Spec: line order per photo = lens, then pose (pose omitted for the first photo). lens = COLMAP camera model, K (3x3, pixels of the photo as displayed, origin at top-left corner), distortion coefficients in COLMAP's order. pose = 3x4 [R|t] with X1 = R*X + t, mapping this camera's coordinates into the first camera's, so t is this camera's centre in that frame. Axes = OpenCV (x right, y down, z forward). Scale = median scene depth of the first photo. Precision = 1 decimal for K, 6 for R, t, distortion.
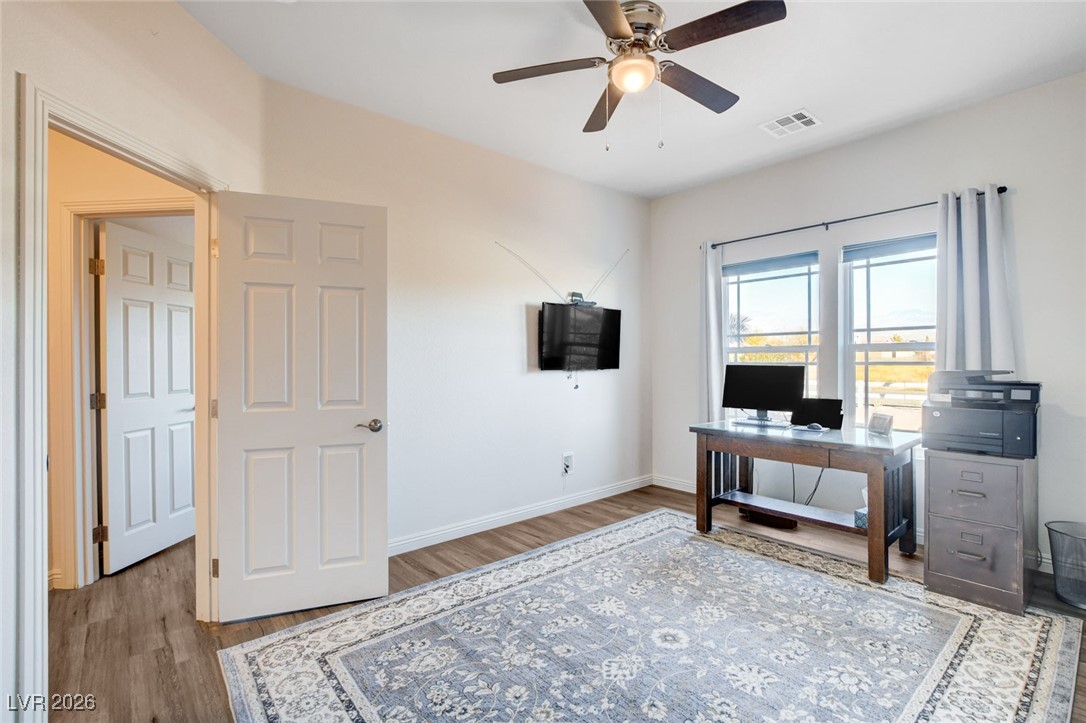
lens RADIAL K [[494.5, 0, 544.5], [0, 494.5, 362.6], [0, 0, 1]] dist [-0.001949, 0.000279]
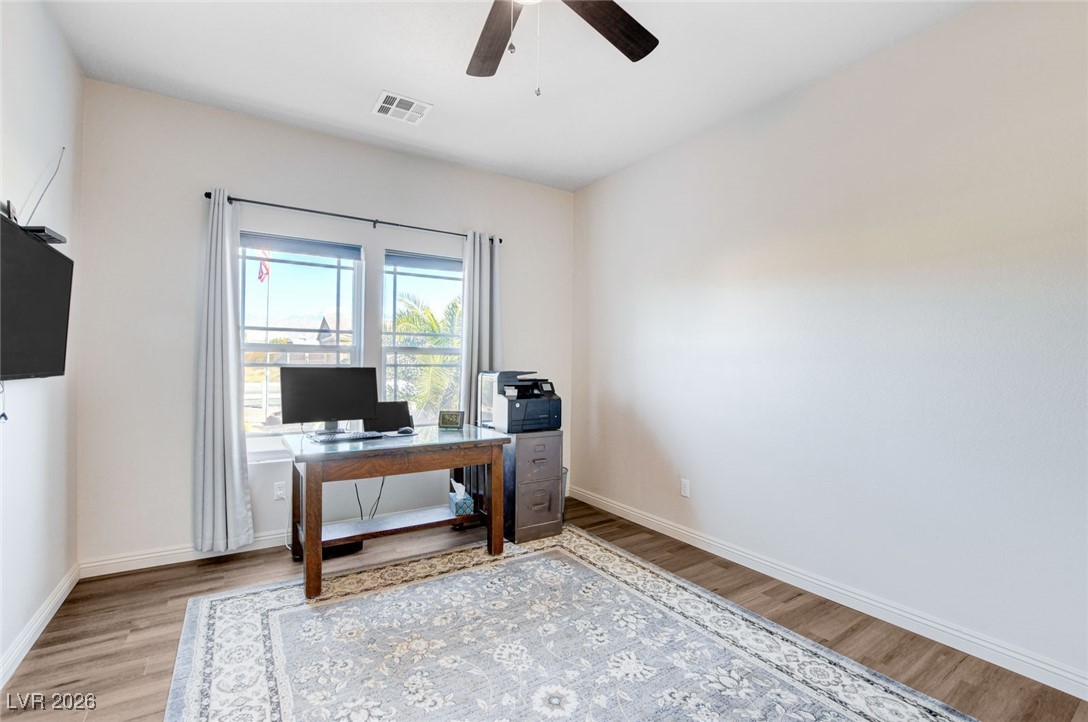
lens RADIAL K [[484.9, 0, 545.5], [0, 484.9, 361.9], [0, 0, 1]] dist [-0.028259, 0.001590]
pose [[0.136174, 0.006376, 0.990664, -0.371094], [-0.006012, 0.999966, -0.005609, -0.002144], [-0.990667, -0.005192, 0.136207, 0.622213]]
